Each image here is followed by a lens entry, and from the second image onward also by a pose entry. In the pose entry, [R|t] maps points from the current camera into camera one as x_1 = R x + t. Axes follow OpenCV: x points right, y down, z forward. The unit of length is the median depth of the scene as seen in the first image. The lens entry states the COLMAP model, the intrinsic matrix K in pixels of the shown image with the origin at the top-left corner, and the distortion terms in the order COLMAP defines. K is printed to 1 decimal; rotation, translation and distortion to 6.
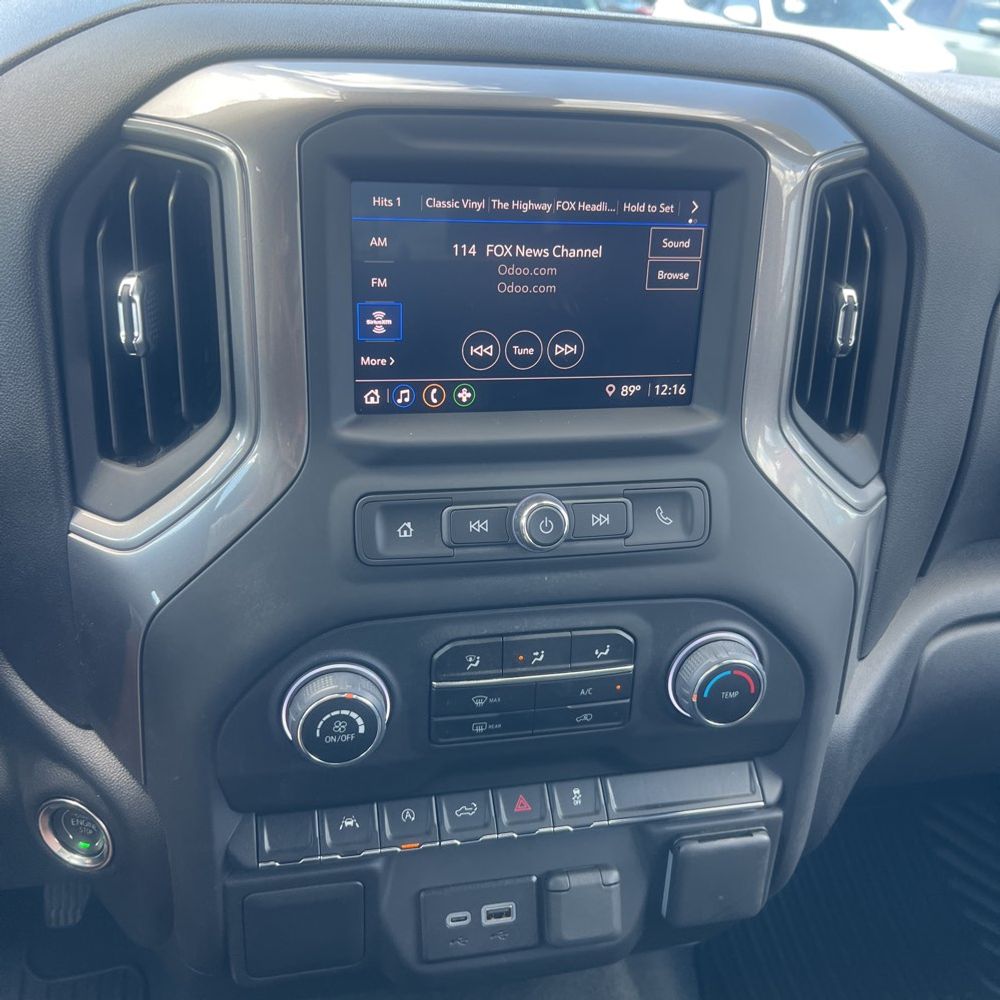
lens RADIAL K [[1032.2, 0, 481.2], [0, 1032.2, 498.6], [0, 0, 1]] dist [0.044562, -0.071047]
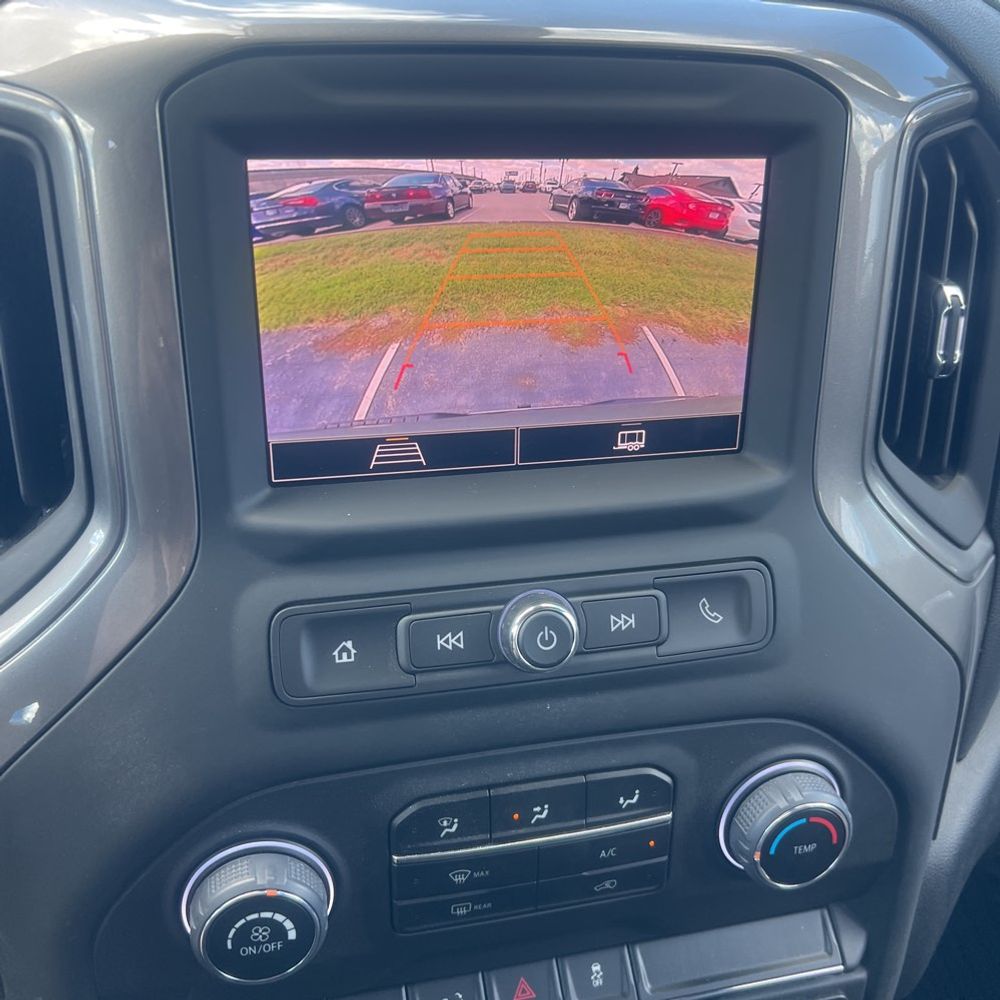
lens RADIAL K [[1070.0, 0, 500.9], [0, 1070.0, 484.5], [0, 0, 1]] dist [-0.000568, -0.022345]
pose [[0.999259, -0.029445, 0.024780, 0.016572], [0.029122, 0.999487, 0.013326, -0.085549], [-0.025160, -0.012595, 0.999604, 0.268550]]
